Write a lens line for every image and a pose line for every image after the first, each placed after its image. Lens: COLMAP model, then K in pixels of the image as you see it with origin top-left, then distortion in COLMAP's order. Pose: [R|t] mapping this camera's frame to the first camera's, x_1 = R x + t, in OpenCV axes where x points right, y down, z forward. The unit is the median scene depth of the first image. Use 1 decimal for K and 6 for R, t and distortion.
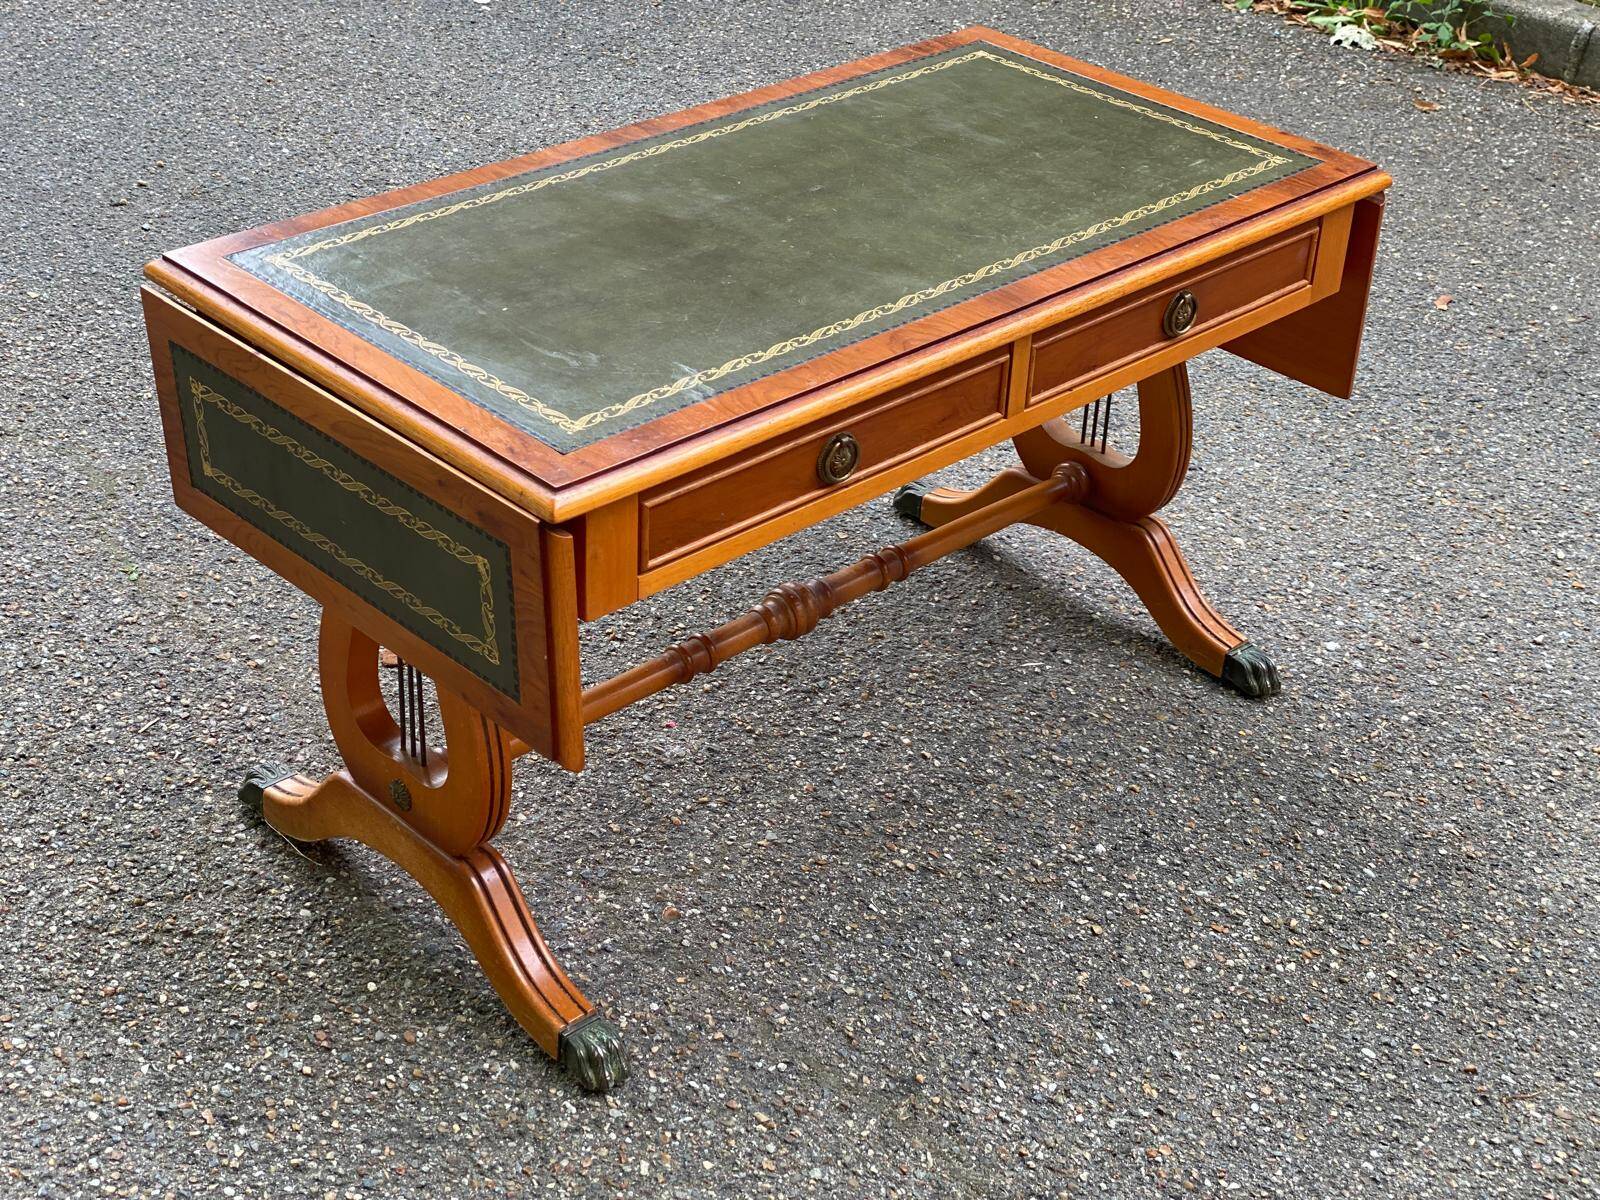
lens RADIAL K [[2457.8, 0, 798.2], [0, 2457.8, 526.0], [0, 0, 1]] dist [0.187220, -0.458495]
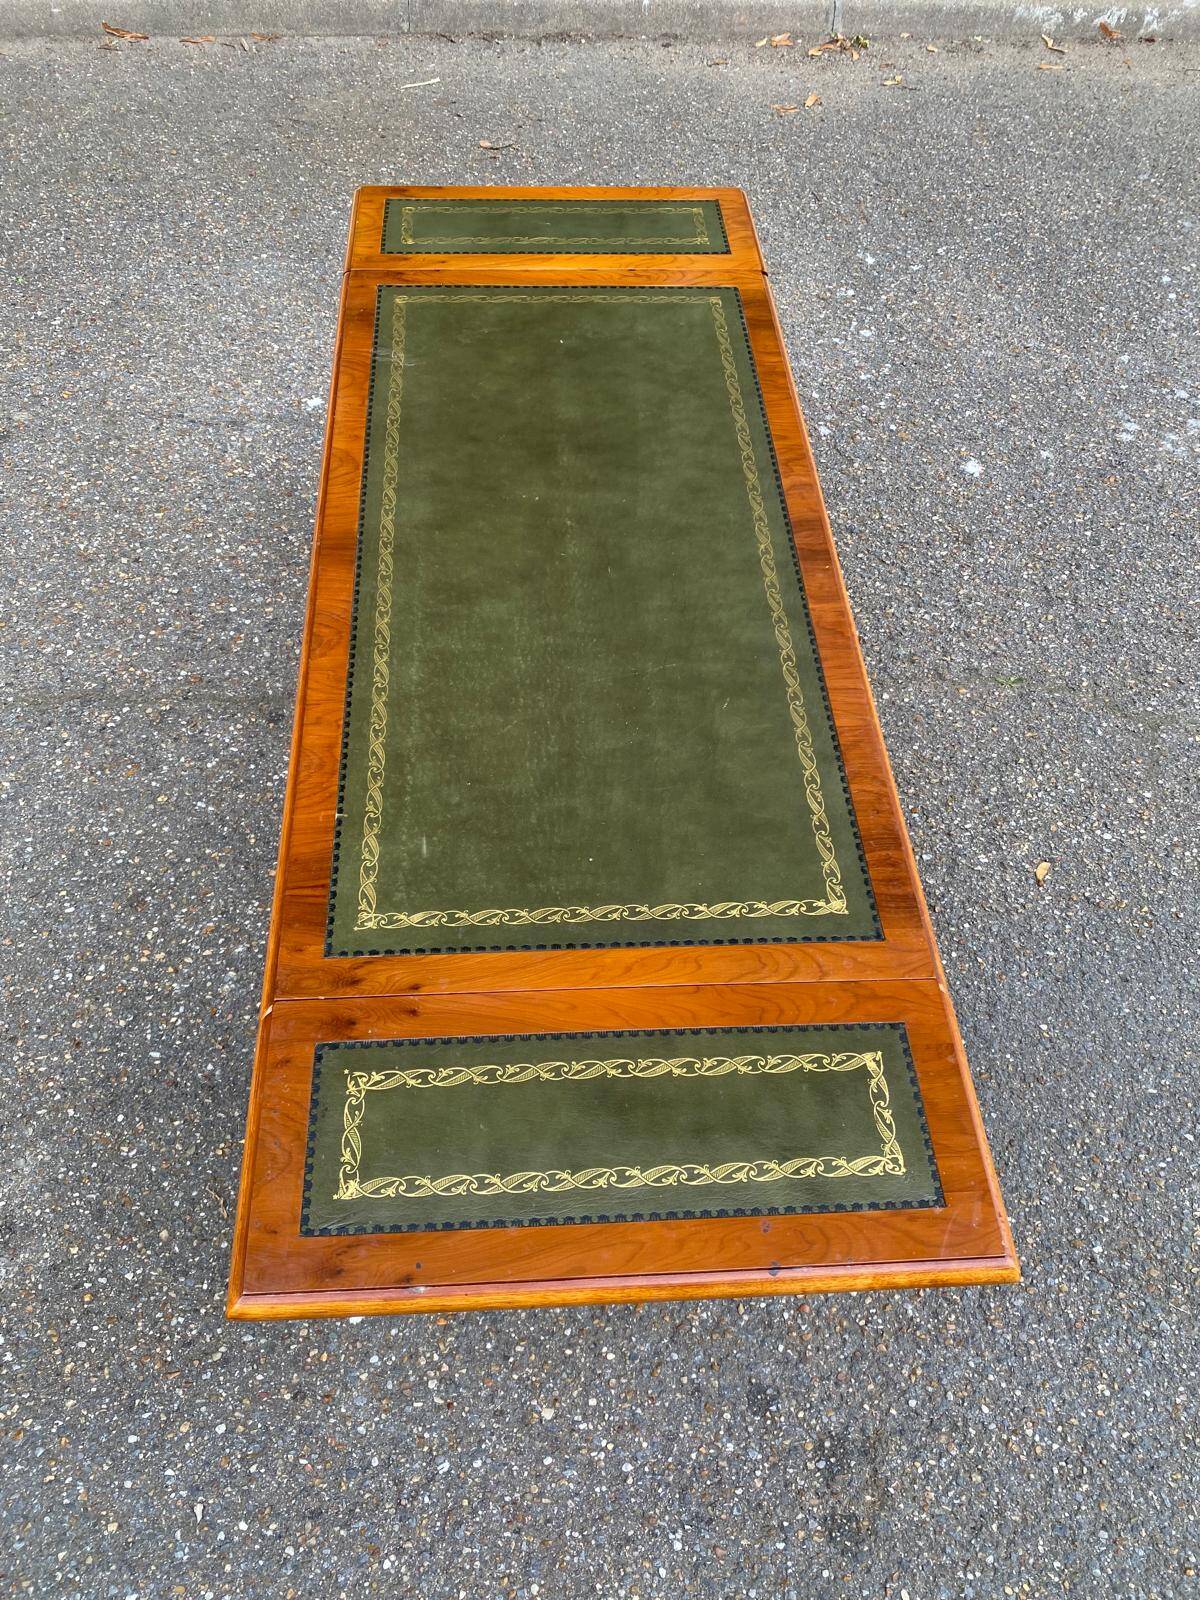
lens RADIAL K [[1240.1, 0, 577.8], [0, 1240.1, 782.0], [0, 0, 1]] dist [0.111061, -0.188209]
pose [[-0.654796, 0.562860, -0.504411, 0.349596], [-0.424198, 0.278667, 0.861627, -0.581537], [0.625538, 0.778160, 0.056294, 1.032043]]
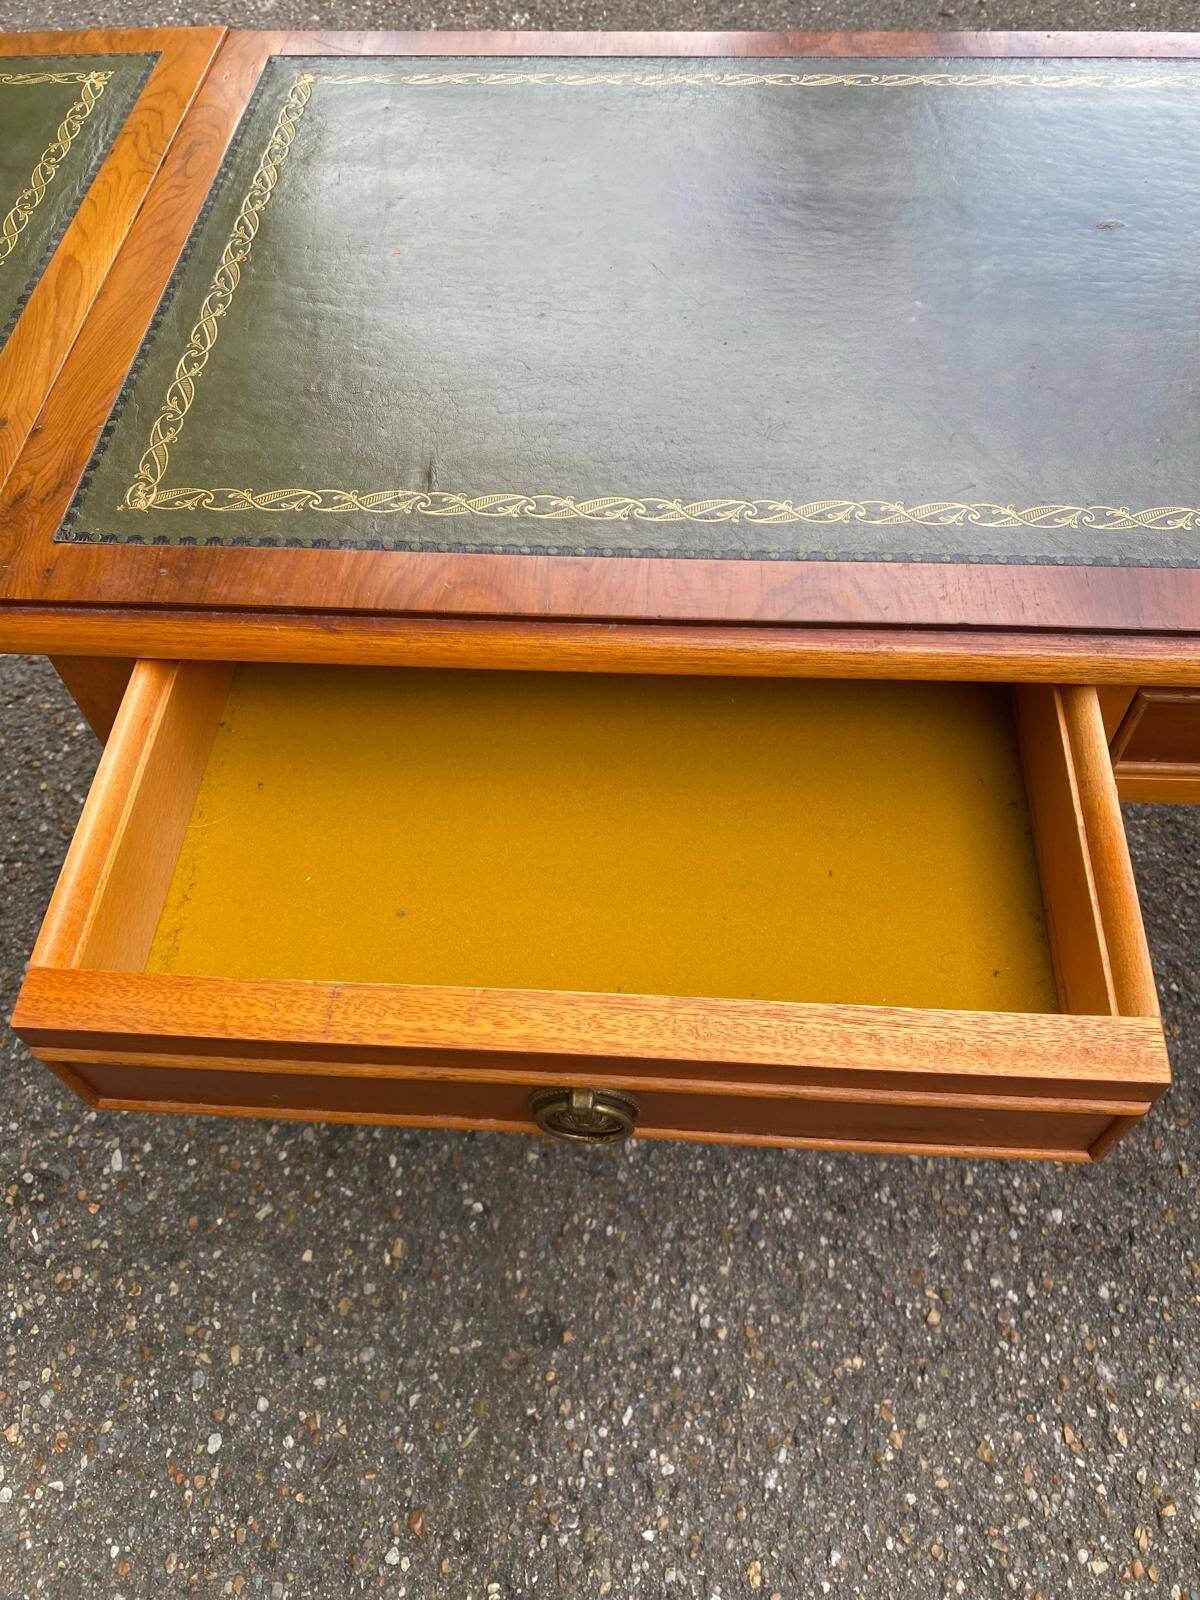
lens RADIAL K [[1259.1, 0, 605.6], [0, 1259.1, 778.7], [0, 0, 1]] dist [-0.006749, 0.008605]
pose [[0.673687, 0.564382, -0.477094, 0.145092], [-0.315318, 0.803385, 0.505121, -0.144442], [0.668371, -0.189857, 0.719190, 0.676853]]
